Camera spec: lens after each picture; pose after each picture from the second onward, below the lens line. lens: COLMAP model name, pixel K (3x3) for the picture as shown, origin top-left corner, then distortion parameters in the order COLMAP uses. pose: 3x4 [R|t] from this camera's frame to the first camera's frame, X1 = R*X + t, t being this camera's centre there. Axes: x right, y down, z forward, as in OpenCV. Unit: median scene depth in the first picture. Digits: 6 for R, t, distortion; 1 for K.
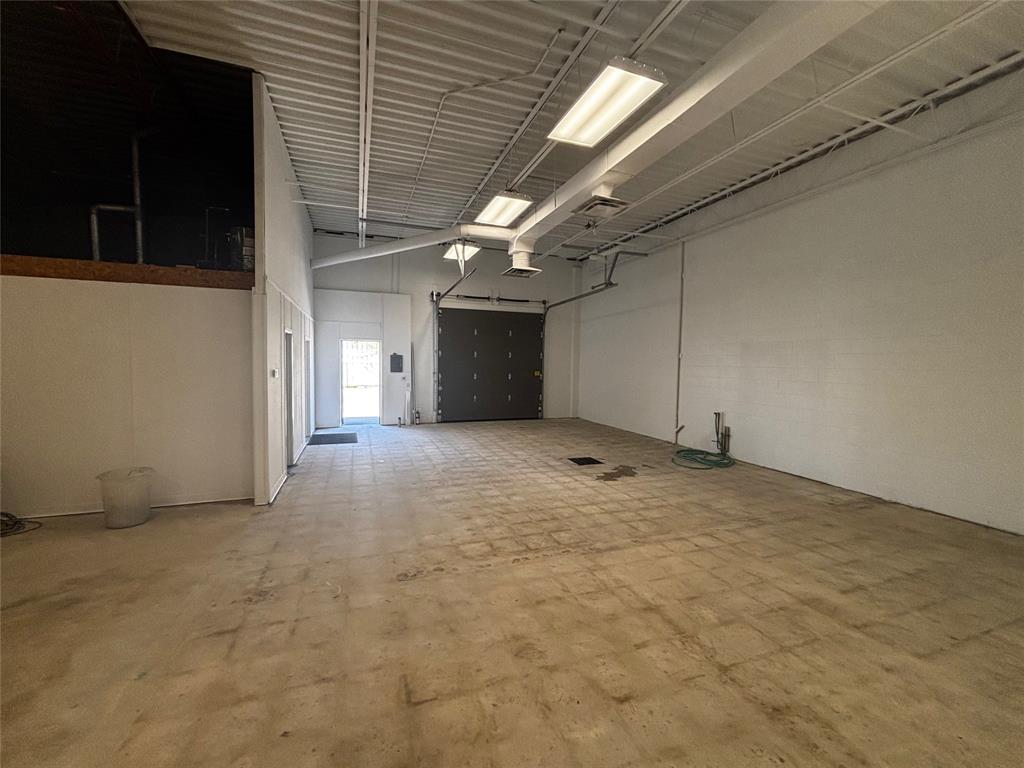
lens RADIAL K [[416.1, 0, 508.3], [0, 416.1, 382.7], [0, 0, 1]] dist [0.001702, -0.000738]
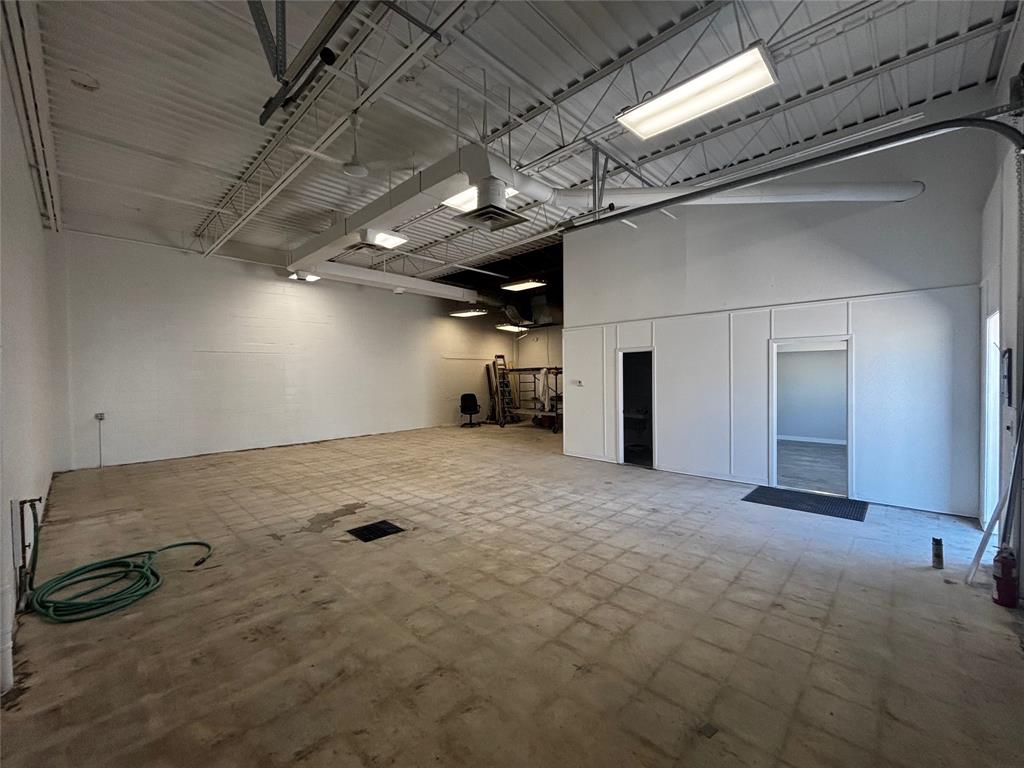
lens RADIAL K [[416.1, 0, 508.3], [0, 416.1, 382.7], [0, 0, 1]] dist [0.001702, -0.000738]
pose [[-0.900010, 0.003496, -0.435854, 0.331574], [-0.024525, 0.997977, 0.058648, -0.091830], [0.435178, 0.063473, -0.898104, 1.952846]]
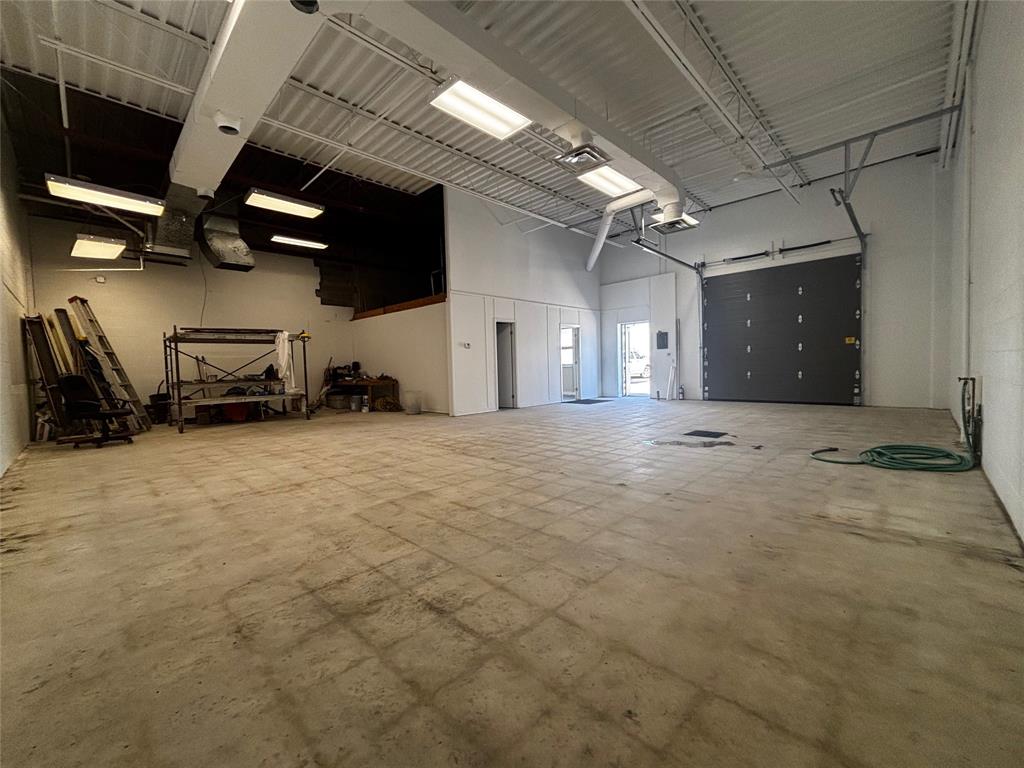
lens RADIAL K [[416.1, 0, 508.3], [0, 416.1, 382.7], [0, 0, 1]] dist [0.001702, -0.000738]
pose [[0.433660, 0.010972, -0.901010, 0.892596], [-0.011917, 0.999908, 0.006440, 0.101839], [0.900998, 0.007945, 0.433751, 0.340729]]
